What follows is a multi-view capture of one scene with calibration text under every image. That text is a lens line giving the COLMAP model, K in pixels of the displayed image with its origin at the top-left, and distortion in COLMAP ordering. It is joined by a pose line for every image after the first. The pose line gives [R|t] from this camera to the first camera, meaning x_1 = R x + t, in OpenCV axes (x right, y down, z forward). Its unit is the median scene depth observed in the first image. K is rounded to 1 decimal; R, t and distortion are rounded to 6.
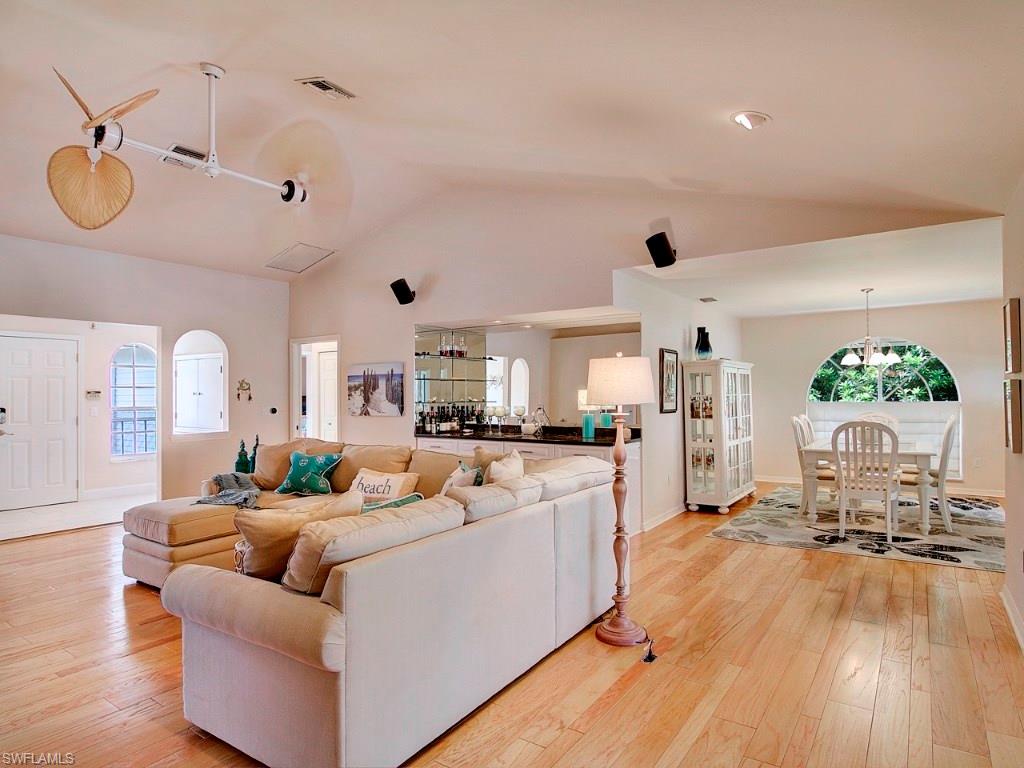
lens RADIAL K [[589.1, 0, 512.4], [0, 589.1, 385.7], [0, 0, 1]] dist [0.001489, -0.002639]
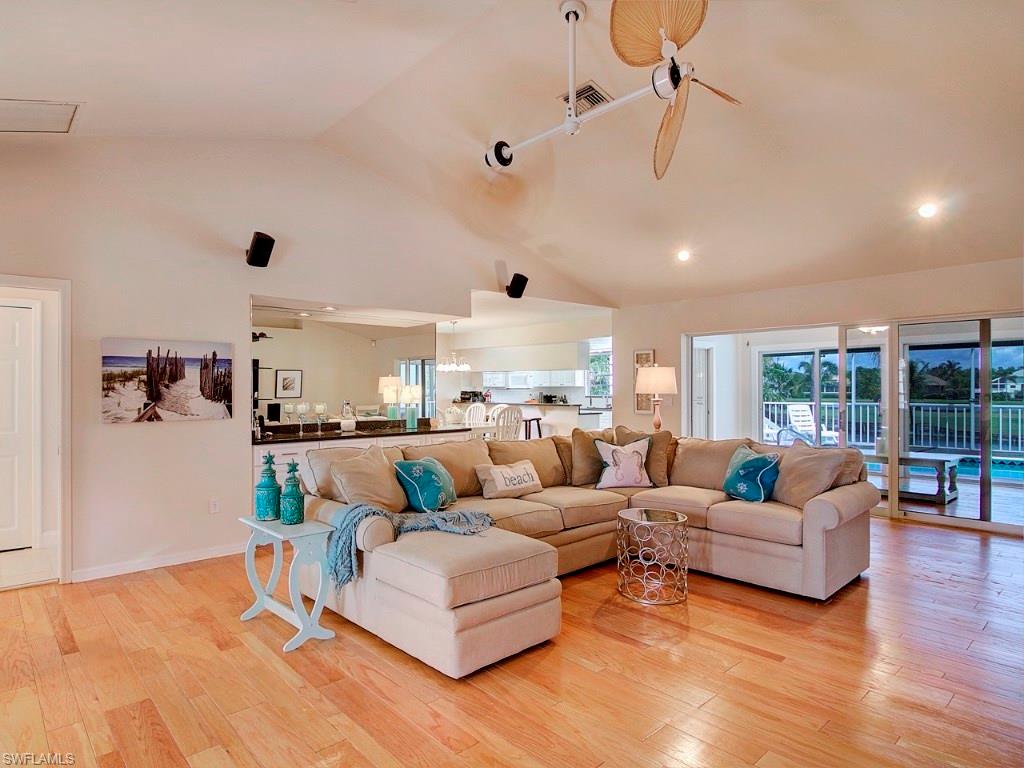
lens RADIAL K [[589.1, 0, 494.9], [0, 589.1, 386.6], [0, 0, 1]] dist [0.001489, -0.002639]
pose [[0.241960, 0.011093, 0.970223, -0.798175], [-0.010999, 0.999902, -0.008689, 0.015350], [-0.970224, -0.008569, 0.242058, 0.504350]]
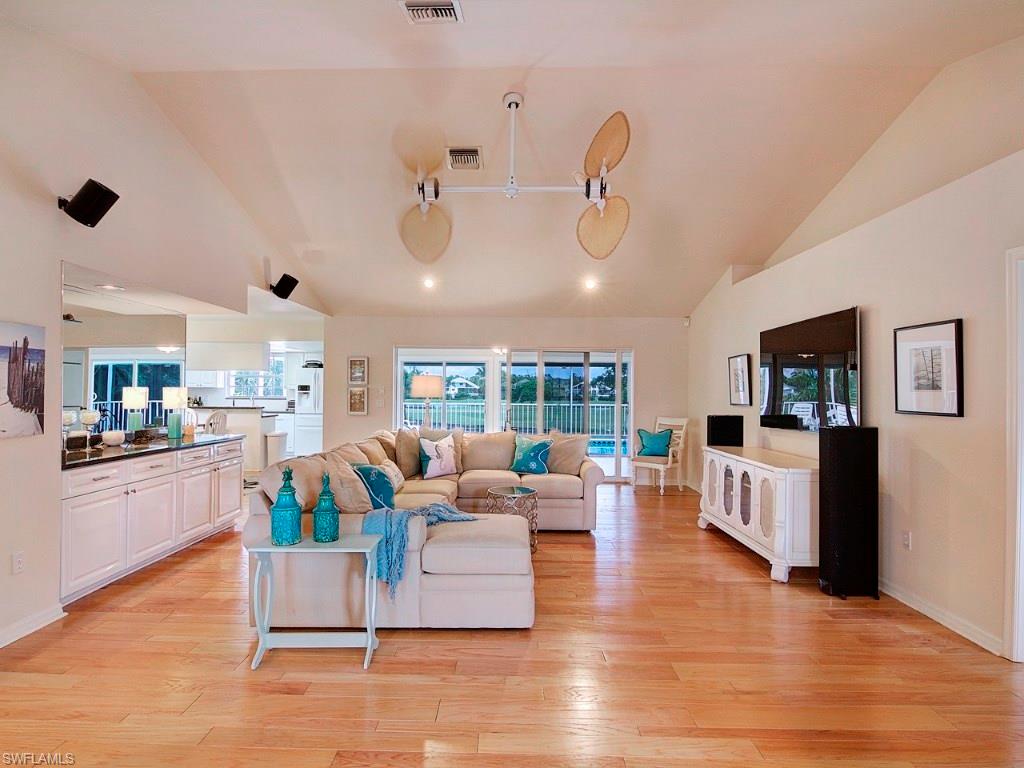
lens RADIAL K [[564.1, 0, 510.6], [0, 564.1, 381.2], [0, 0, 1]] dist [0.014255, -0.002129]
pose [[-0.562544, 0.016554, 0.826601, -0.806481], [-0.014989, 0.999431, -0.030216, 0.014976], [-0.826631, -0.029388, -0.561976, 0.928456]]
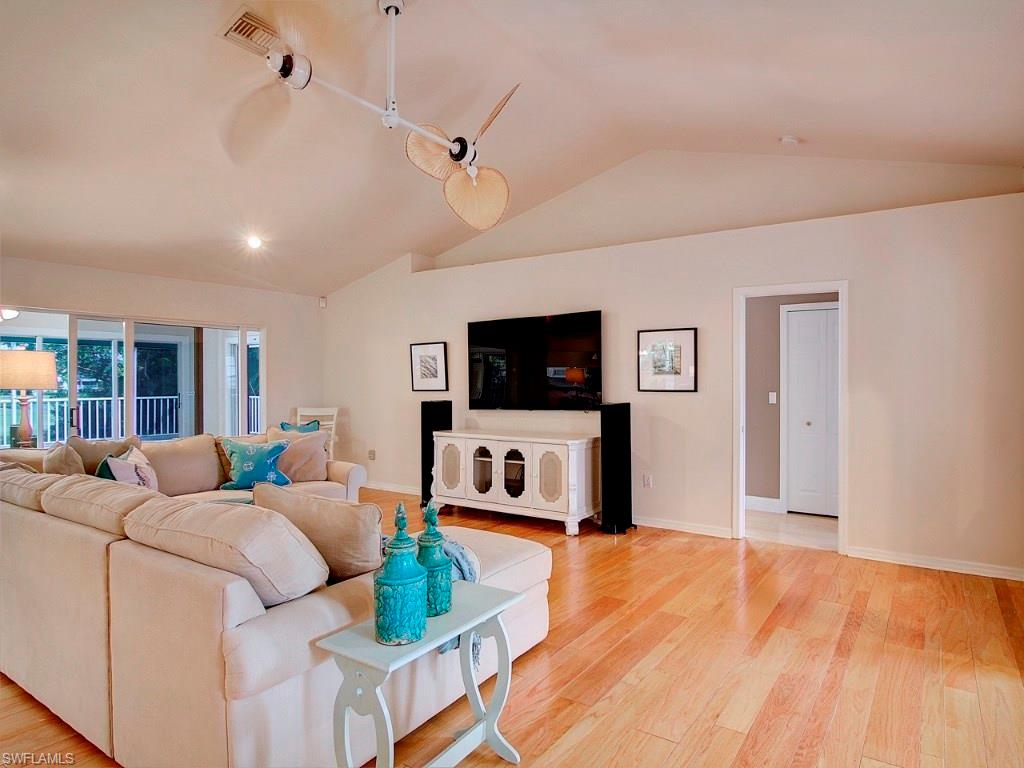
lens RADIAL K [[589.1, 0, 517.1], [0, 589.1, 388.7], [0, 0, 1]] dist [0.001489, -0.002639]
pose [[-0.999819, 0.008788, -0.016862, -0.376143], [0.008816, 0.999960, -0.001591, 0.019805], [0.016847, -0.001739, -0.999857, 1.096607]]
